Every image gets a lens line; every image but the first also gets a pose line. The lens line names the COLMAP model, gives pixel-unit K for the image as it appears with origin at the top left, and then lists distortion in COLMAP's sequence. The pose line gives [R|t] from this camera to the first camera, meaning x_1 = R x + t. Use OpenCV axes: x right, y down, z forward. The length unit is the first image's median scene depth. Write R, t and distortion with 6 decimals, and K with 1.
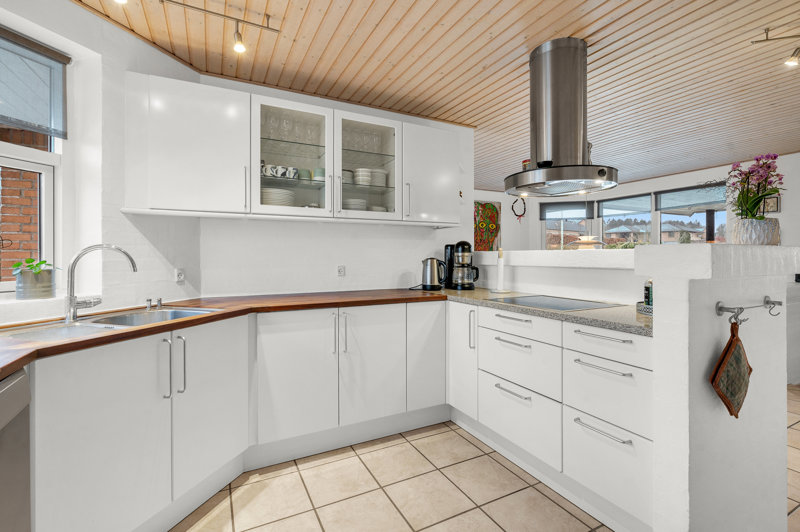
lens RADIAL K [[369.8, 0, 402.1], [0, 369.8, 260.2], [0, 0, 1]] dist [0.003885, 0.000132]
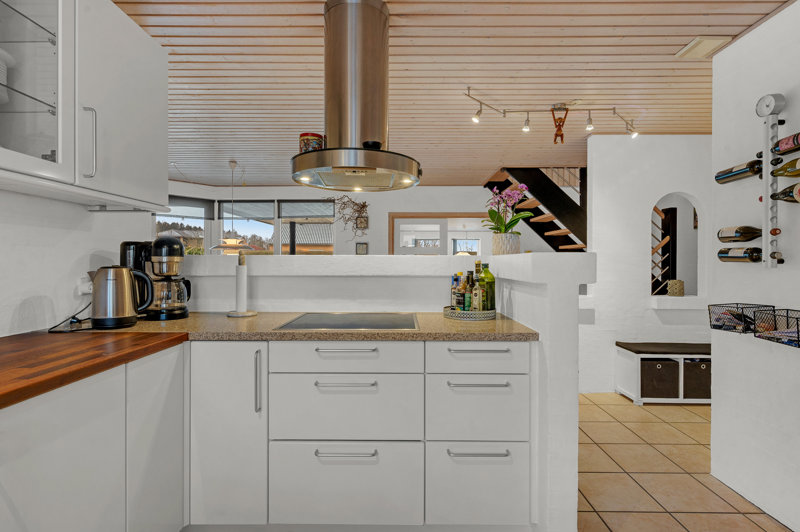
lens RADIAL K [[385.6, 0, 398.9], [0, 385.6, 264.2], [0, 0, 1]] dist [-0.003355, -0.000825]
pose [[0.469637, -0.004990, 0.882846, -0.207817], [0.008550, 0.999963, 0.001104, -0.005613], [-0.882818, 0.007029, 0.469662, 0.379865]]
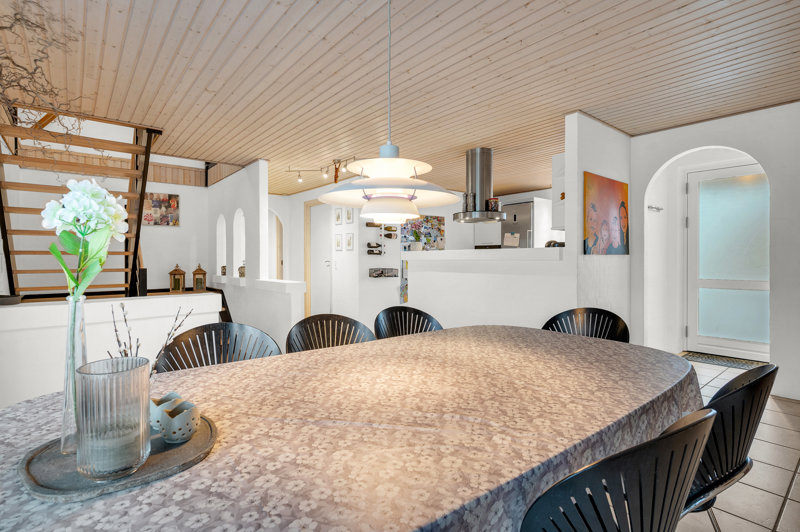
lens RADIAL K [[385.6, 0, 404.9], [0, 385.6, 264.7], [0, 0, 1]] dist [-0.003355, -0.000825]
pose [[-0.973175, 0.004124, -0.230029, 0.904354], [-0.001867, 0.999665, 0.025820, -0.004028], [0.230058, 0.025557, -0.972841, 2.069480]]
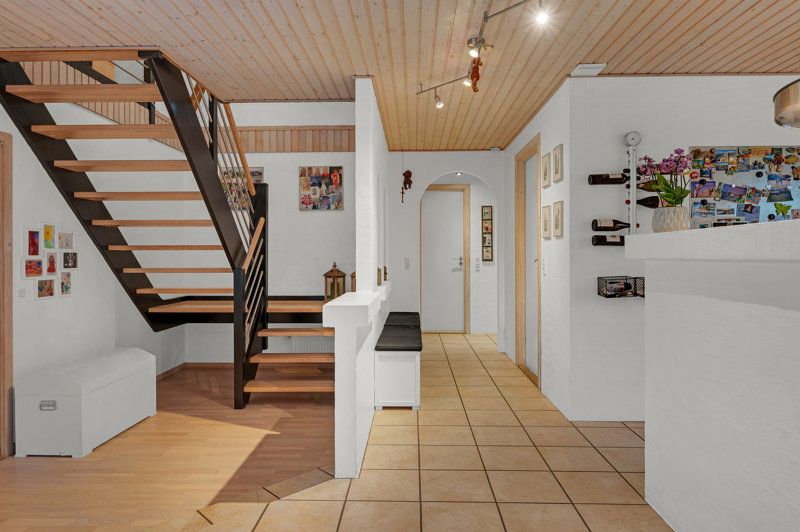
lens RADIAL K [[495.6, 0, 397.7], [0, 495.6, 259.1], [0, 0, 1]] dist [-0.006864, -0.000980]
pose [[-0.876819, -0.005478, 0.480790, 0.496652], [0.003400, 0.999839, 0.017592, 0.003965], [-0.480809, 0.017059, -0.876659, 1.361258]]
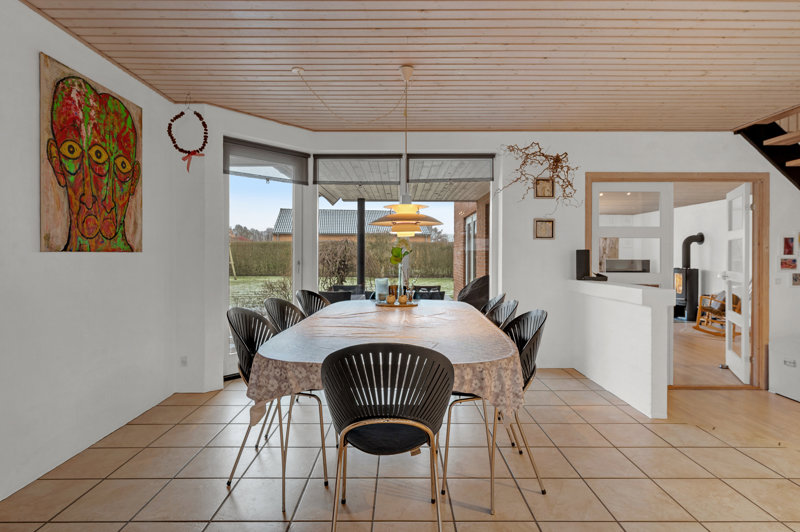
lens RADIAL K [[414.3, 0, 404.7], [0, 414.3, 259.7], [0, 0, 1]] dist [-0.012413, -0.000506]
pose [[0.446916, -0.013454, 0.894475, 0.009004], [0.010781, 0.999895, 0.009653, 0.001515], [-0.894511, 0.005330, 0.447014, 1.274893]]
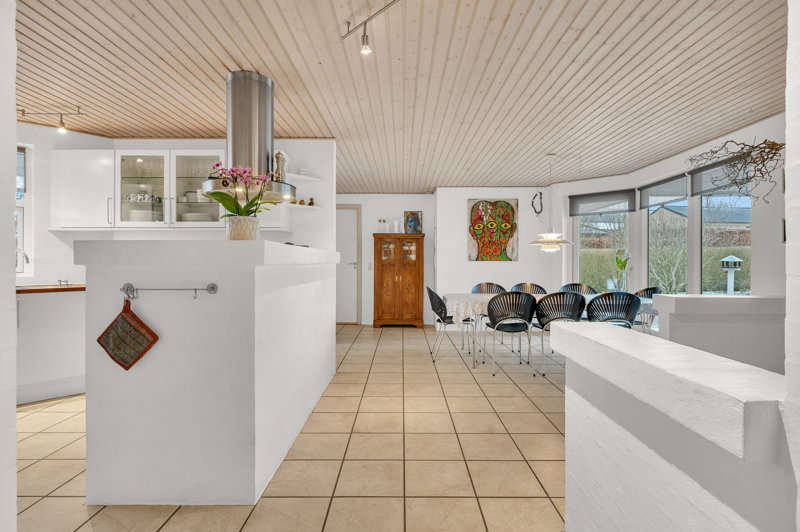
lens RADIAL K [[385.6, 0, 395.4], [0, 385.6, 267.1], [0, 0, 1]] dist [-0.003355, -0.000825]
pose [[0.890010, 0.004306, -0.455920, 0.967262], [-0.004914, 0.999988, -0.000149, 0.023268], [0.455914, 0.002374, 0.890021, 0.079158]]
